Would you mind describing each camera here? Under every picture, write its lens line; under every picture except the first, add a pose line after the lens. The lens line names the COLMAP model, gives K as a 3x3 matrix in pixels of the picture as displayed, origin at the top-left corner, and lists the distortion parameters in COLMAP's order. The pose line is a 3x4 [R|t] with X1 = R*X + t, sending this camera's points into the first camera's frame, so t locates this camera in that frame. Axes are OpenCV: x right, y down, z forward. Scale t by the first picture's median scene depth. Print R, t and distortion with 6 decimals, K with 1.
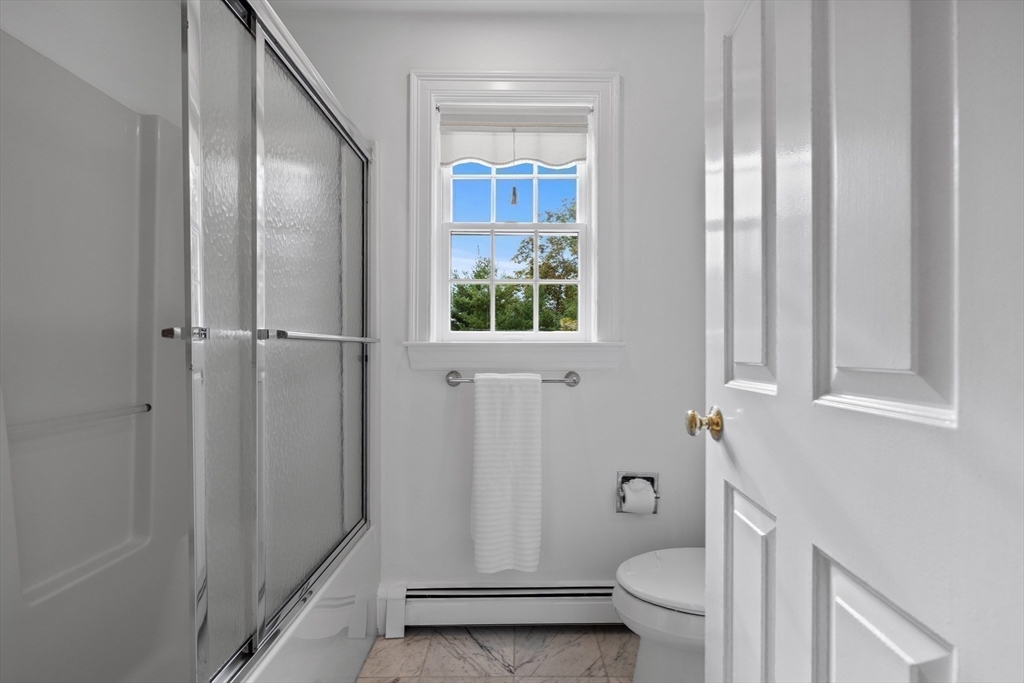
lens RADIAL K [[438.1, 0, 518.4], [0, 438.1, 348.5], [0, 0, 1]] dist [0.009147, 0.000477]
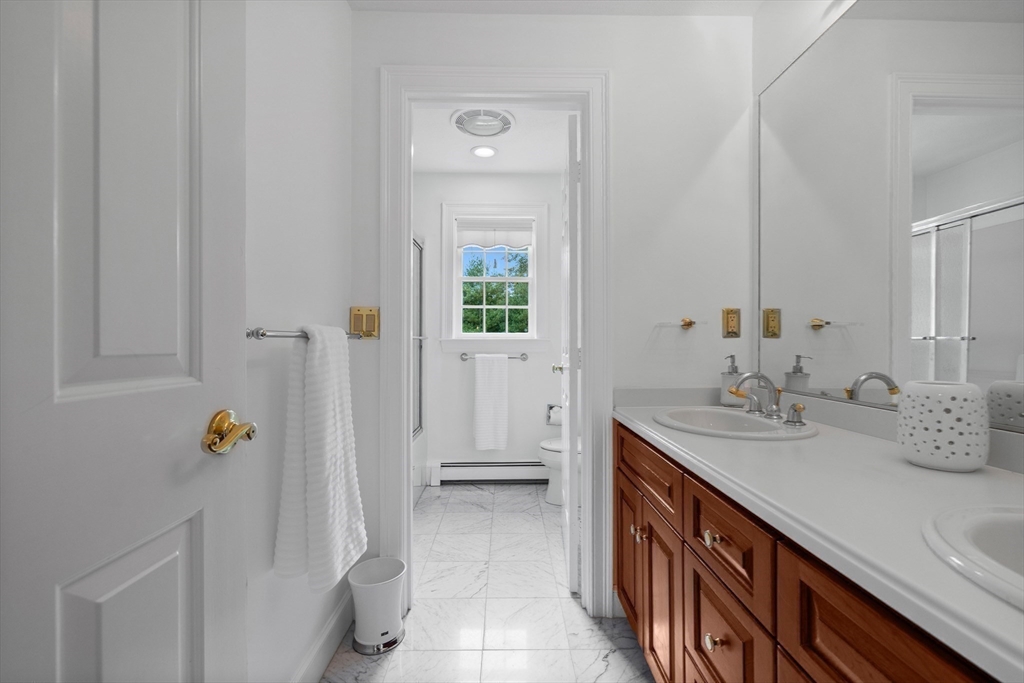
lens RADIAL K [[438.1, 0, 507.5], [0, 438.1, 340.5], [0, 0, 1]] dist [0.009147, 0.000477]
pose [[0.999974, -0.000469, -0.007195, 0.061163], [0.000476, 0.999999, 0.000941, -0.008251], [0.007194, -0.000945, 0.999974, -0.973993]]
